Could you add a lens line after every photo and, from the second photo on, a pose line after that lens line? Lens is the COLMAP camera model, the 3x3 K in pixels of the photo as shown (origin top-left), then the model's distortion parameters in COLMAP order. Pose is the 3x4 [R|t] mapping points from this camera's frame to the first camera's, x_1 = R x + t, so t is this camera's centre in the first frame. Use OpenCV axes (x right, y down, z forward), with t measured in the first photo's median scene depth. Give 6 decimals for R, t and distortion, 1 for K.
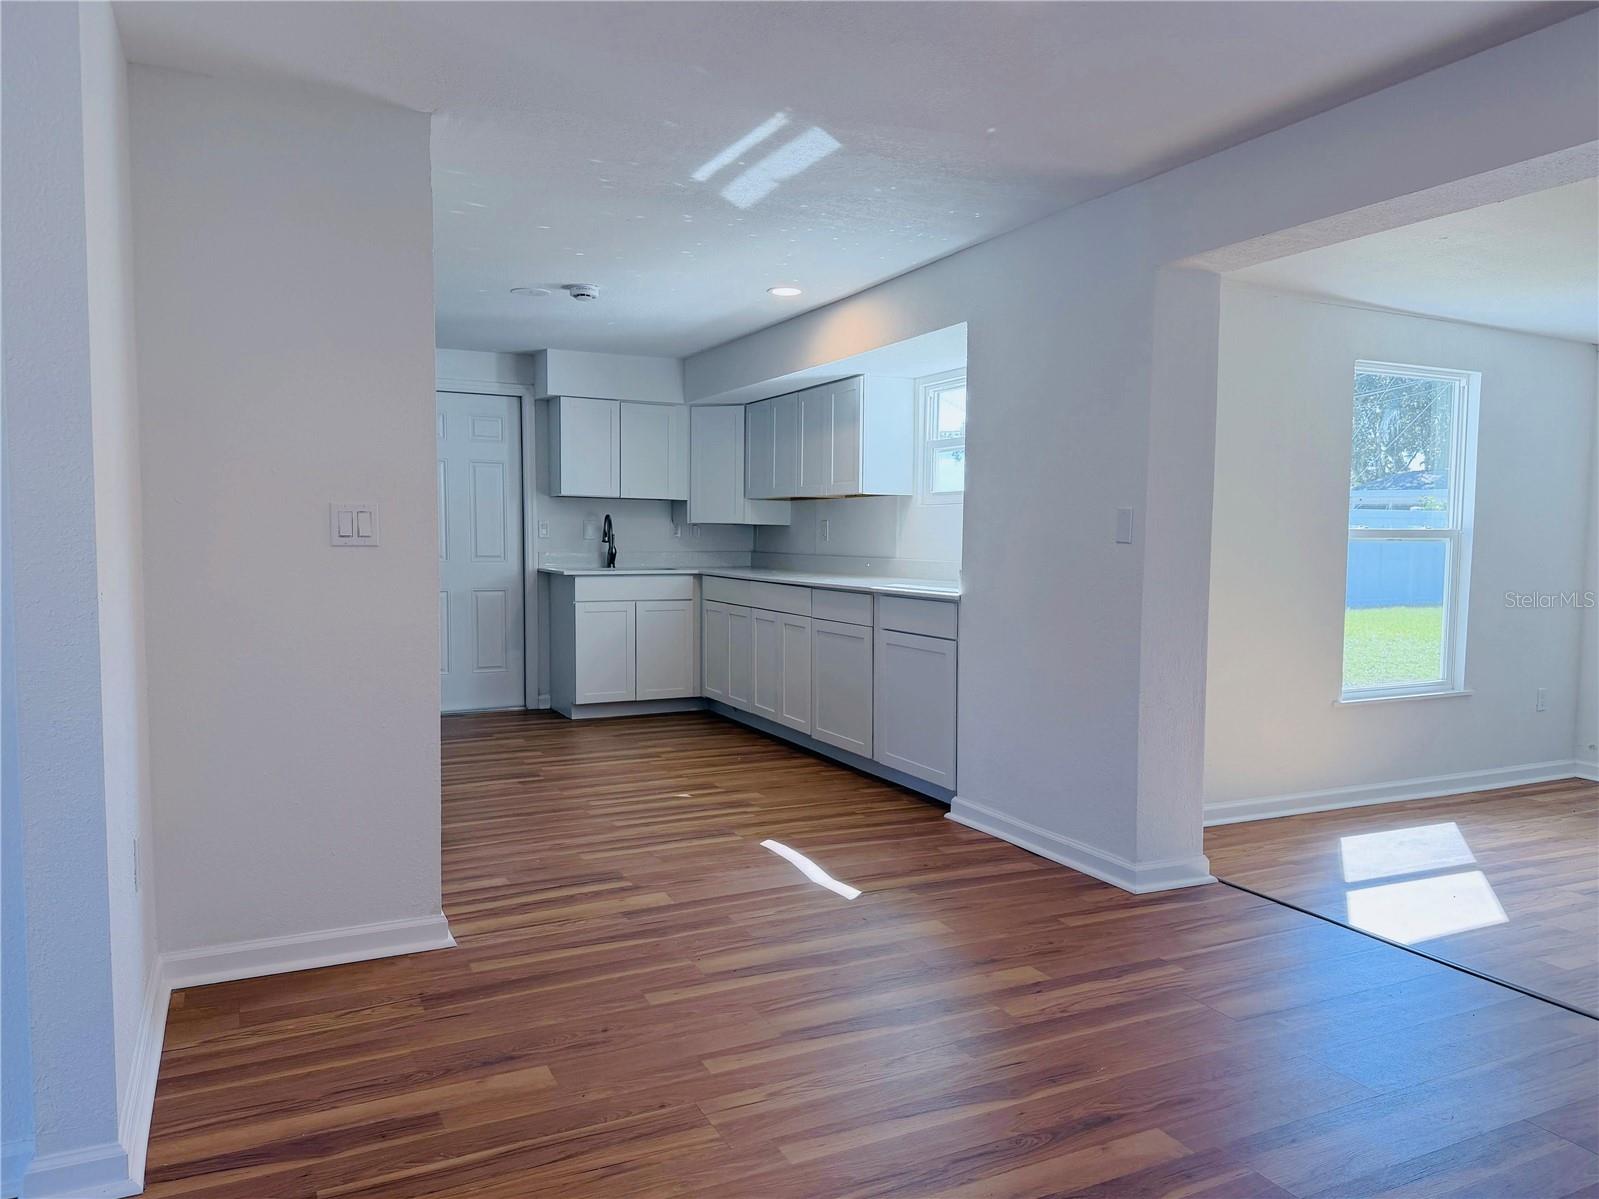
lens RADIAL K [[1119.4, 0, 802.6], [0, 1119.4, 605.5], [0, 0, 1]] dist [0.146931, -0.198254]
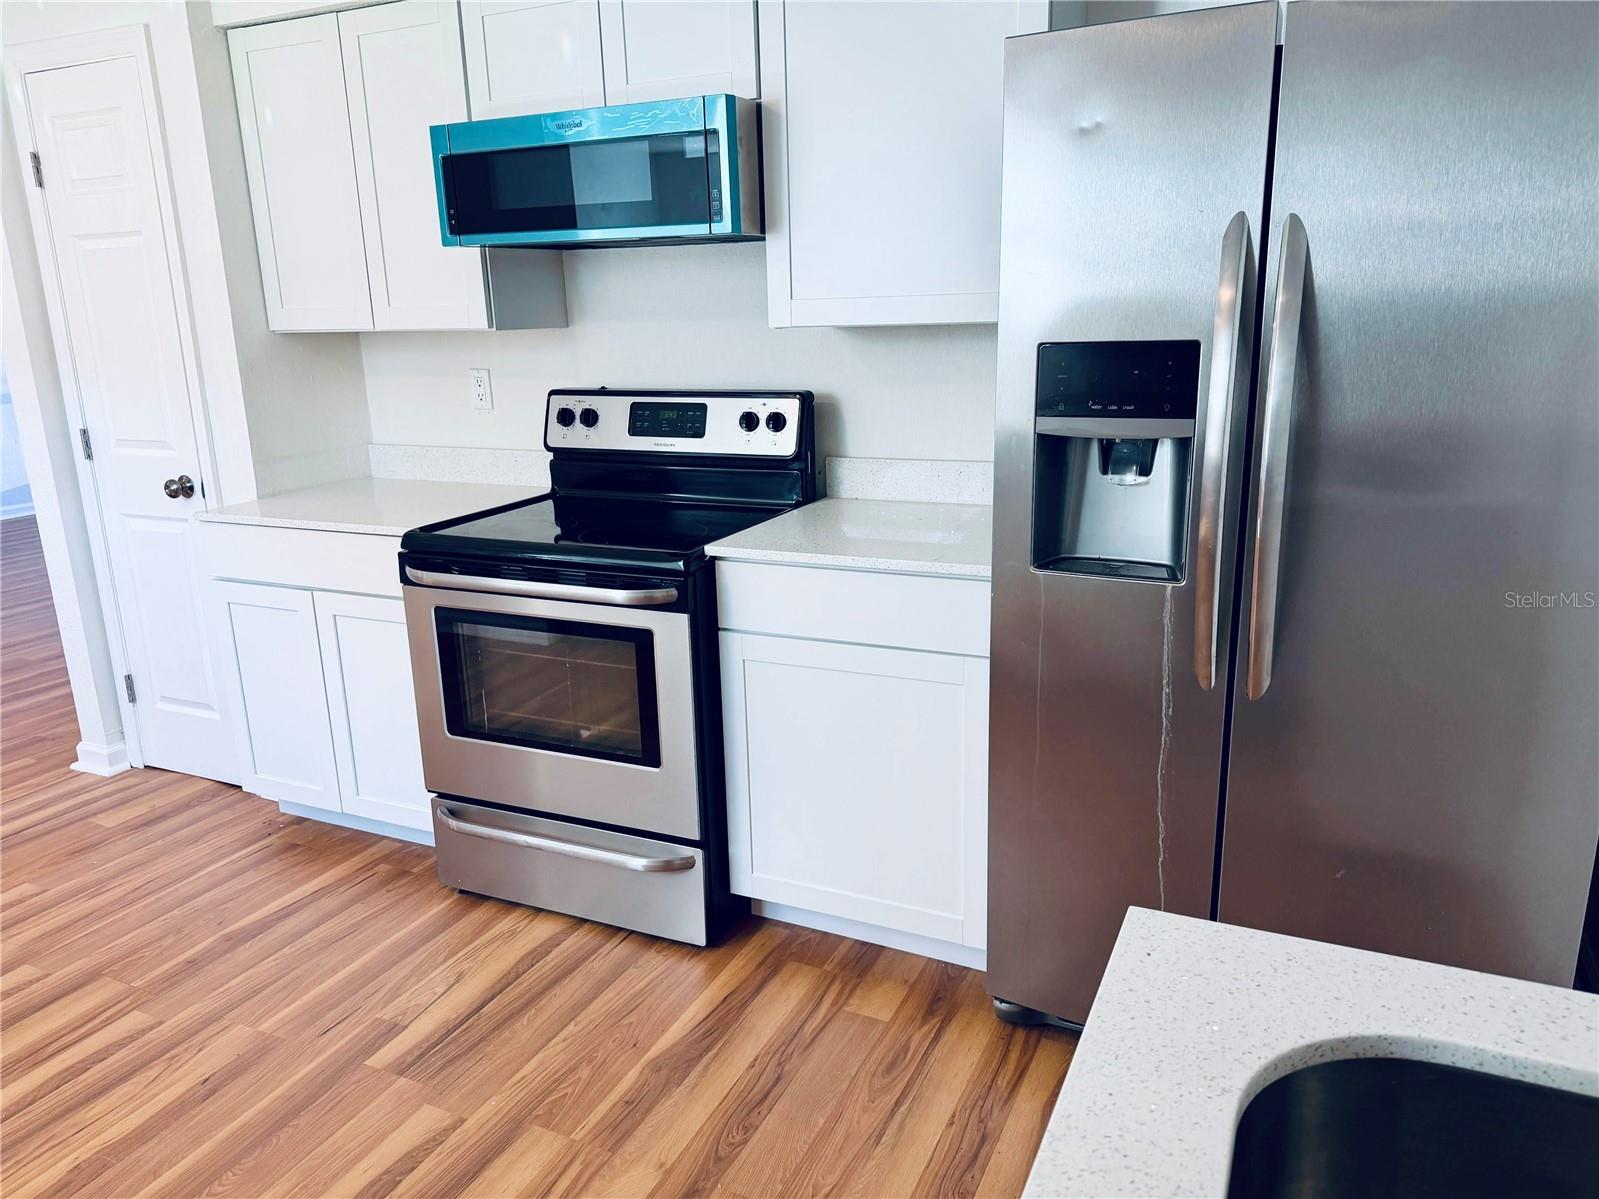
lens RADIAL K [[1119.4, 0, 802.6], [0, 1119.4, 605.5], [0, 0, 1]] dist [0.146931, -0.198254]
pose [[-0.784747, 0.166583, -0.597011, -0.153931], [-0.021520, 0.955303, 0.294844, -0.151160], [0.619443, 0.244226, -0.746086, 1.601023]]
